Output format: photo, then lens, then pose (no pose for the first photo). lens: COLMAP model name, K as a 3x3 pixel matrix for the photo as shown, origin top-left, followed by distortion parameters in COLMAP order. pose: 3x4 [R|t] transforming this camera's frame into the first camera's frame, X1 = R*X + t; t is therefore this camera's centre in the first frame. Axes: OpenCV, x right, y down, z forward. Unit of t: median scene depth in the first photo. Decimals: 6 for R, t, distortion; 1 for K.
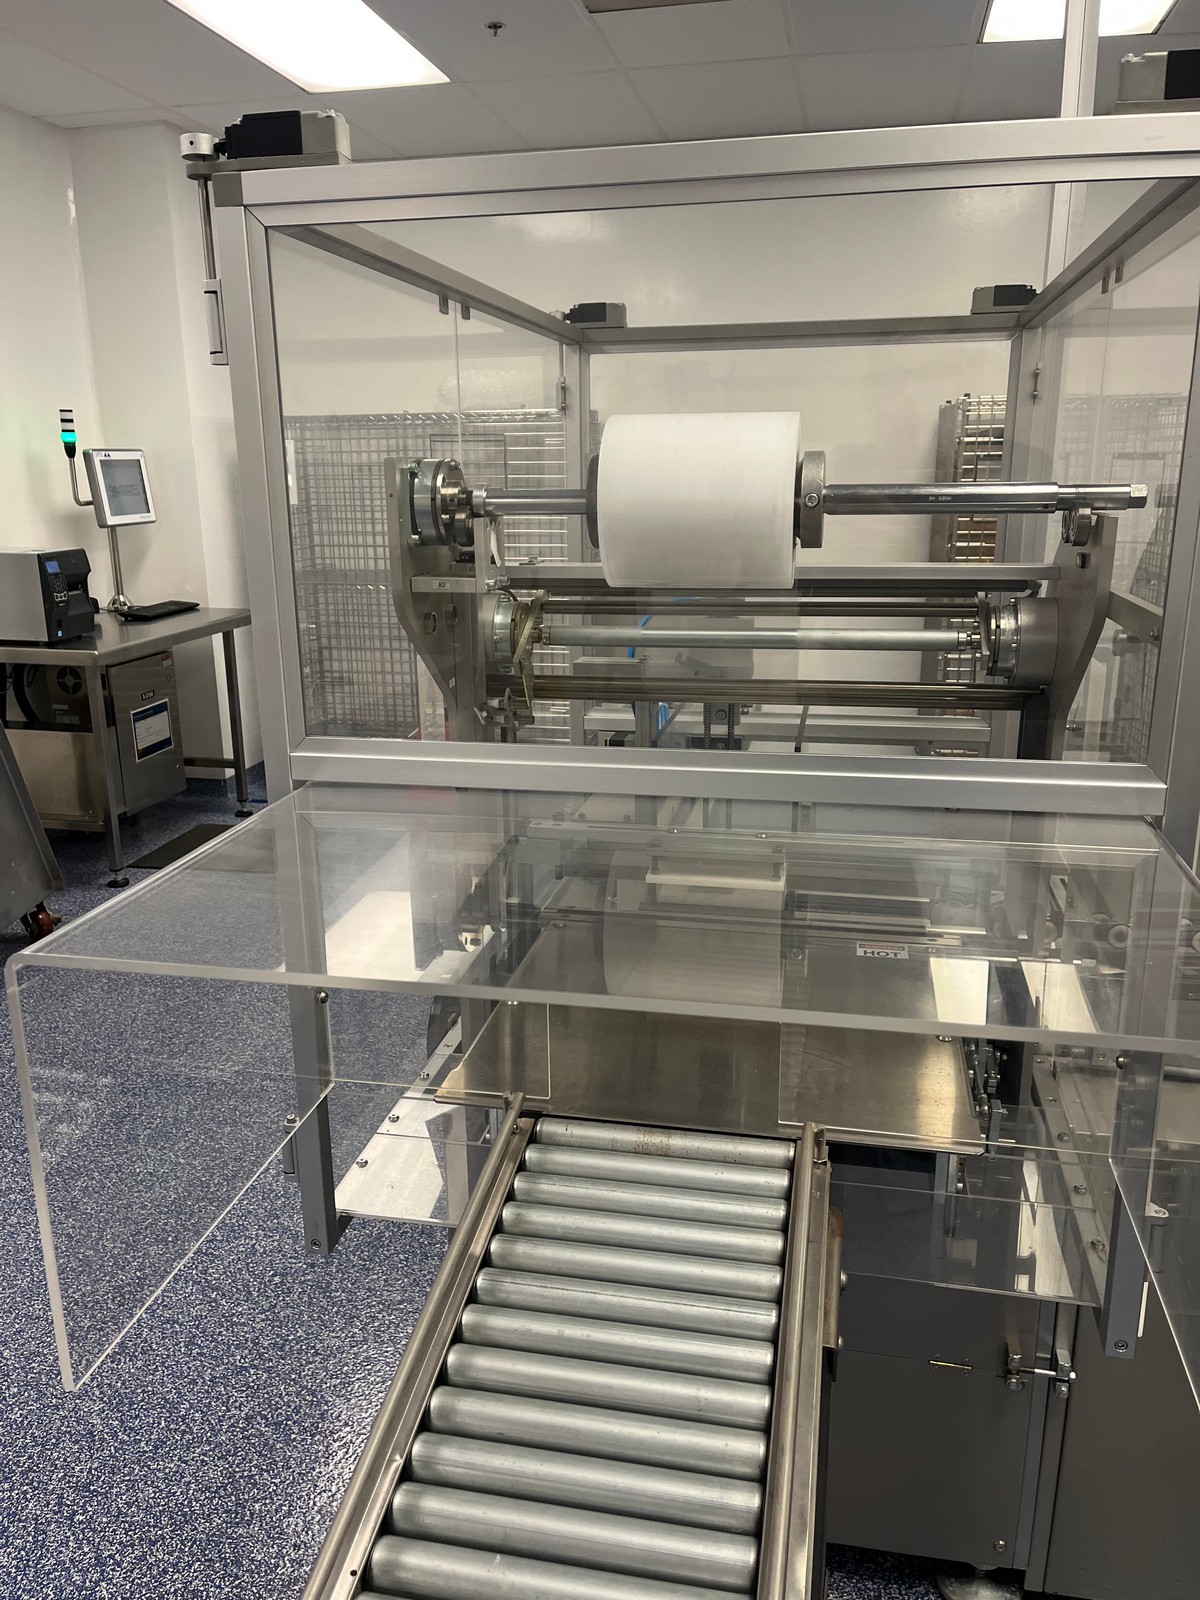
lens RADIAL K [[1217.2, 0, 594.9], [0, 1217.2, 799.1], [0, 0, 1]] dist [0.063860, -0.078711]
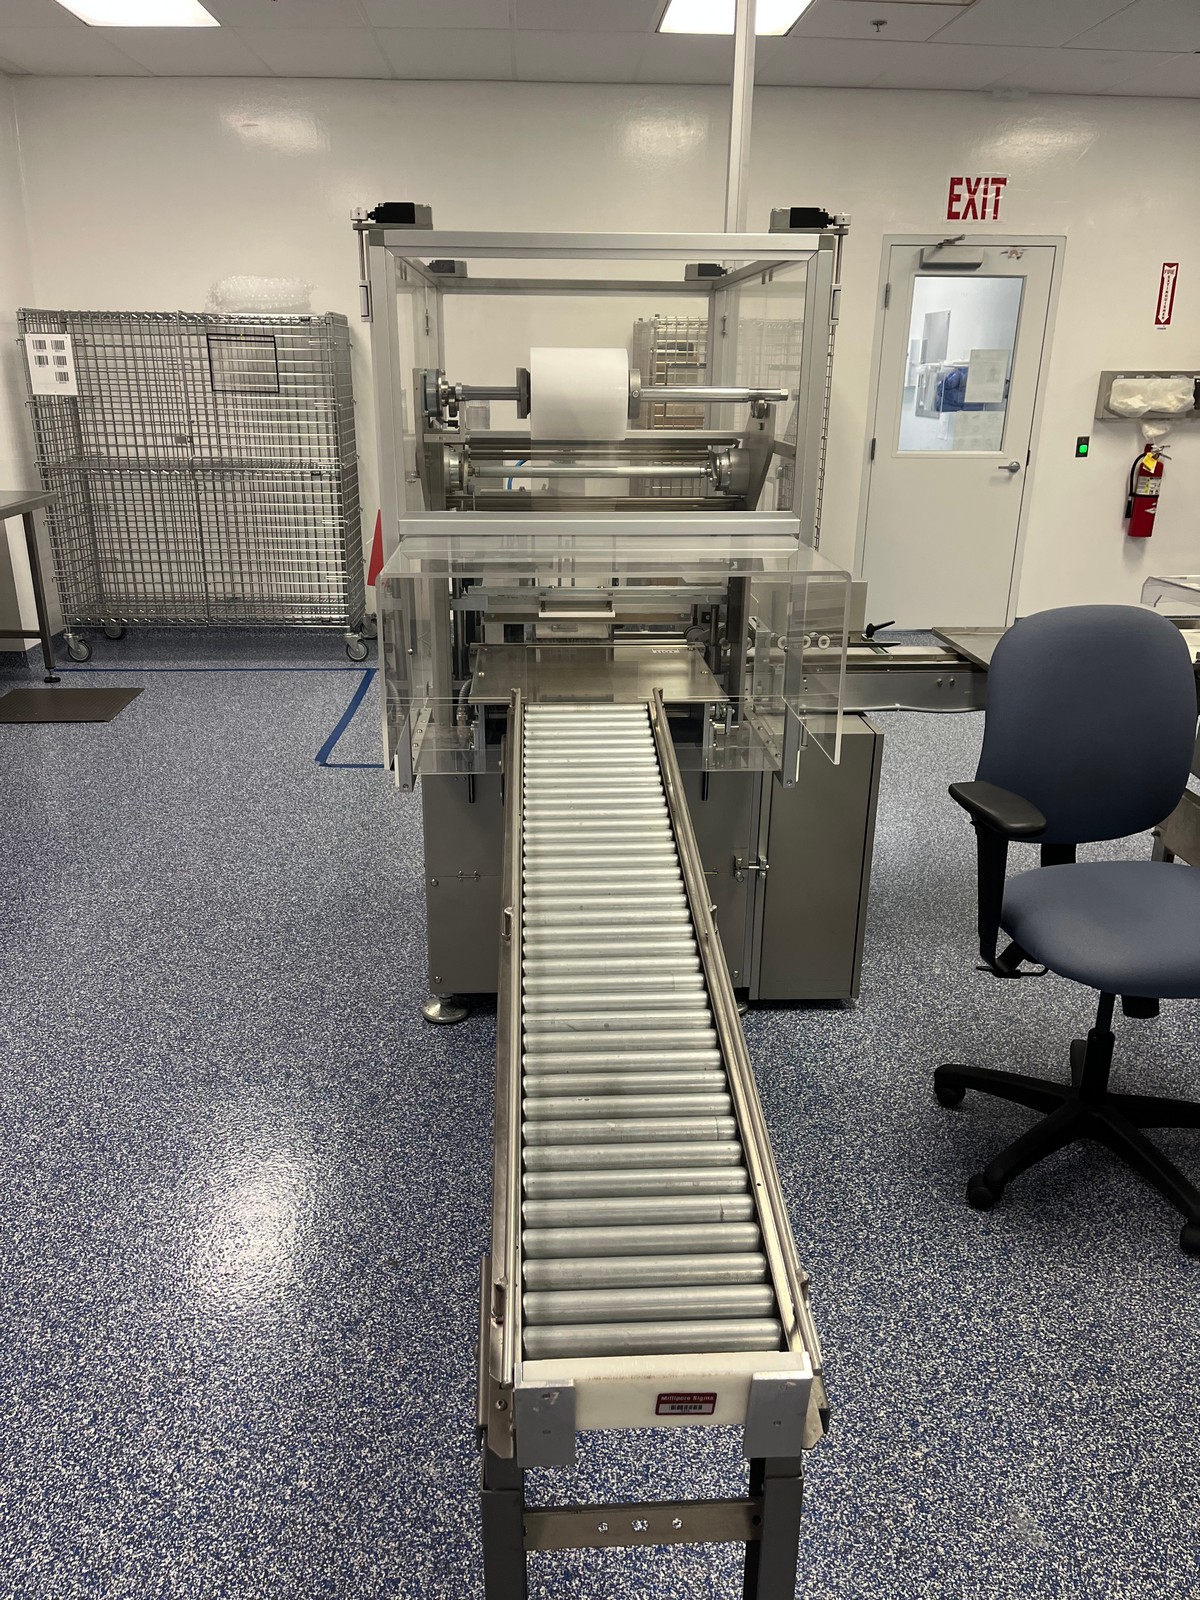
lens RADIAL K [[1217.2, 0, 597.7], [0, 1217.2, 799.1], [0, 0, 1]] dist [0.063860, -0.078711]
pose [[0.966209, -0.069063, 0.248336, -0.355040], [0.050226, 0.995414, 0.081411, 0.208114], [-0.252820, -0.066187, 0.965247, -0.806018]]
